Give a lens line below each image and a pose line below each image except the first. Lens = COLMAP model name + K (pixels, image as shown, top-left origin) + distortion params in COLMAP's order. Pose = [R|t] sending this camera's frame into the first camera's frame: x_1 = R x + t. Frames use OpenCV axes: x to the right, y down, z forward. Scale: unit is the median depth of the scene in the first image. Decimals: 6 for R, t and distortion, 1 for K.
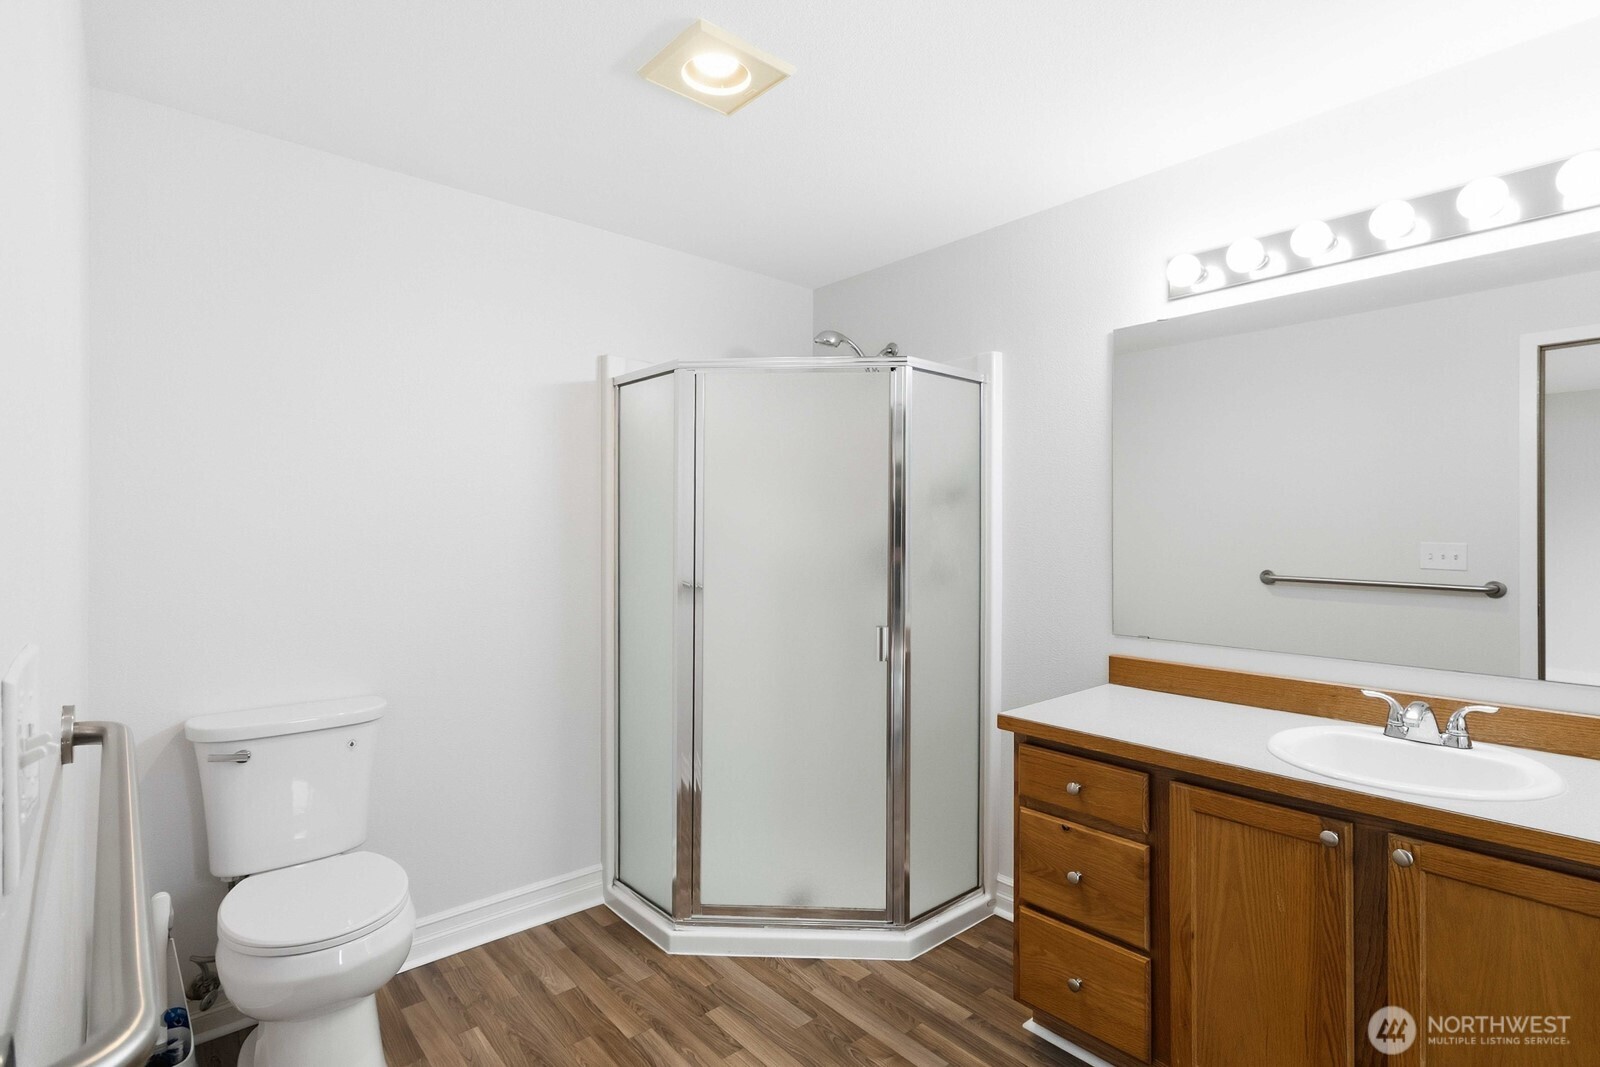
lens RADIAL K [[786.3, 0, 765.5], [0, 786.3, 508.8], [0, 0, 1]] dist [0.039713, 0.000683]
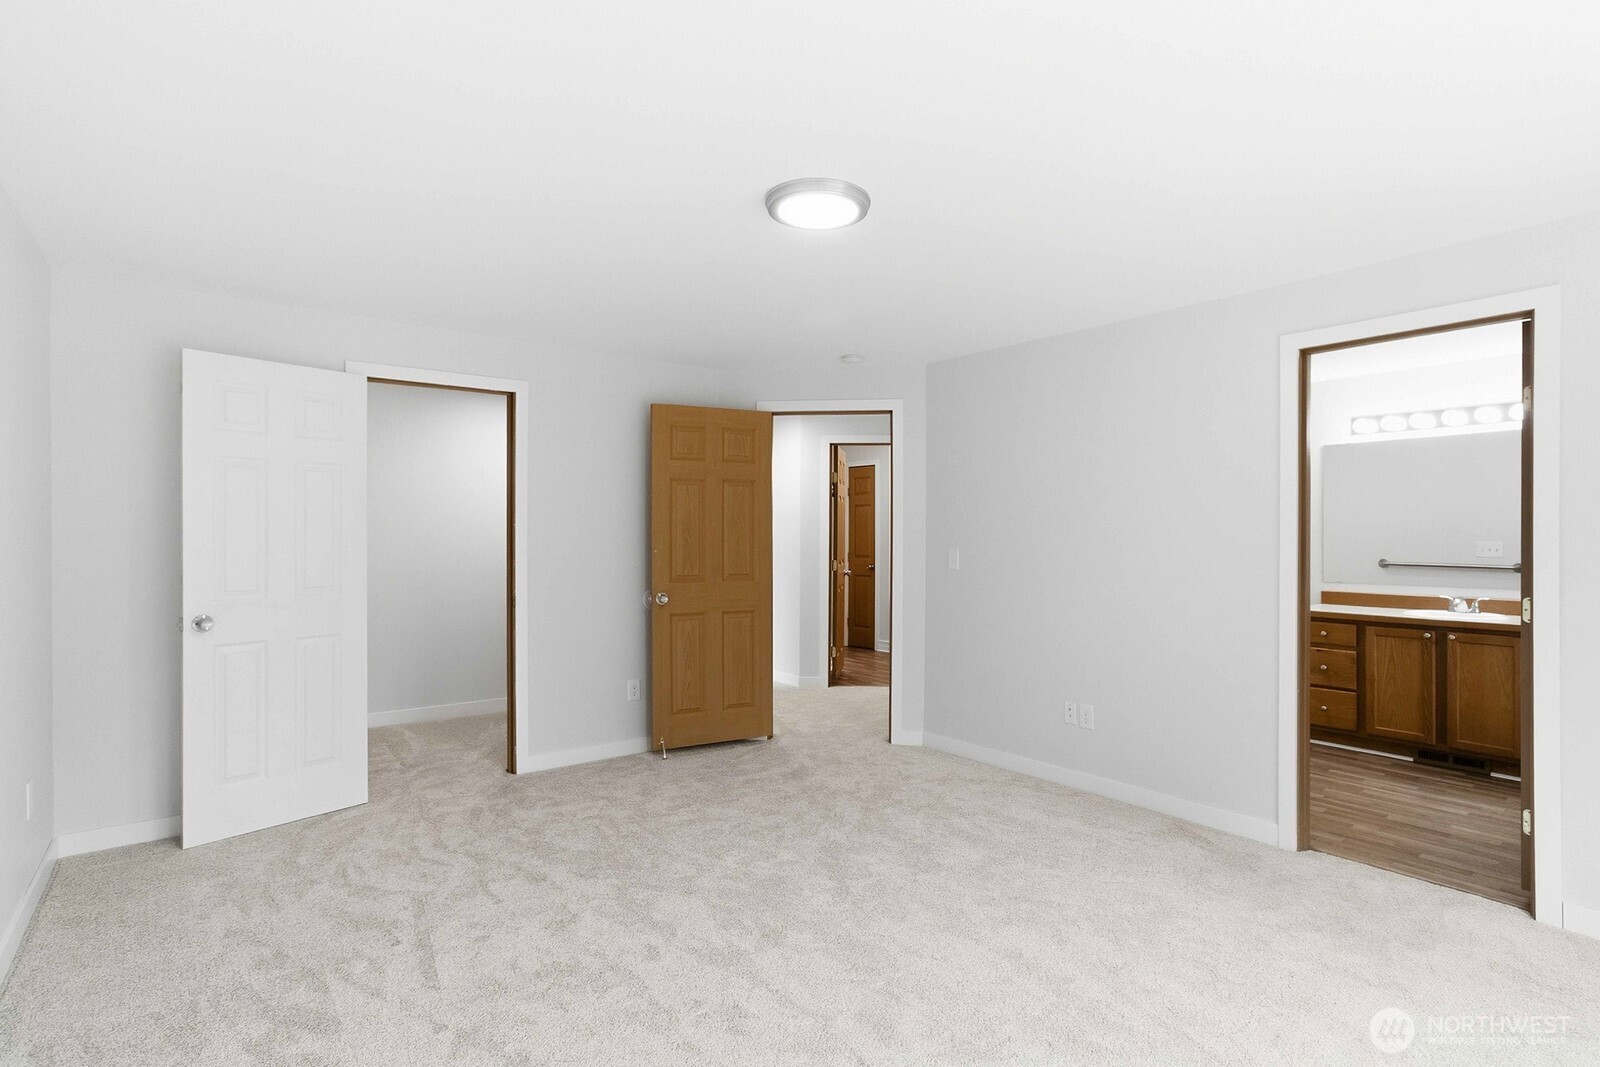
lens RADIAL K [[774.3, 0, 813.0], [0, 774.3, 523.9], [0, 0, 1]] dist [-0.023884, 0.051765]
pose [[0.999081, -0.007455, -0.042213, -1.286768], [0.007686, 0.999956, 0.005308, -0.041118], [0.042172, -0.005628, 0.999095, -1.754805]]
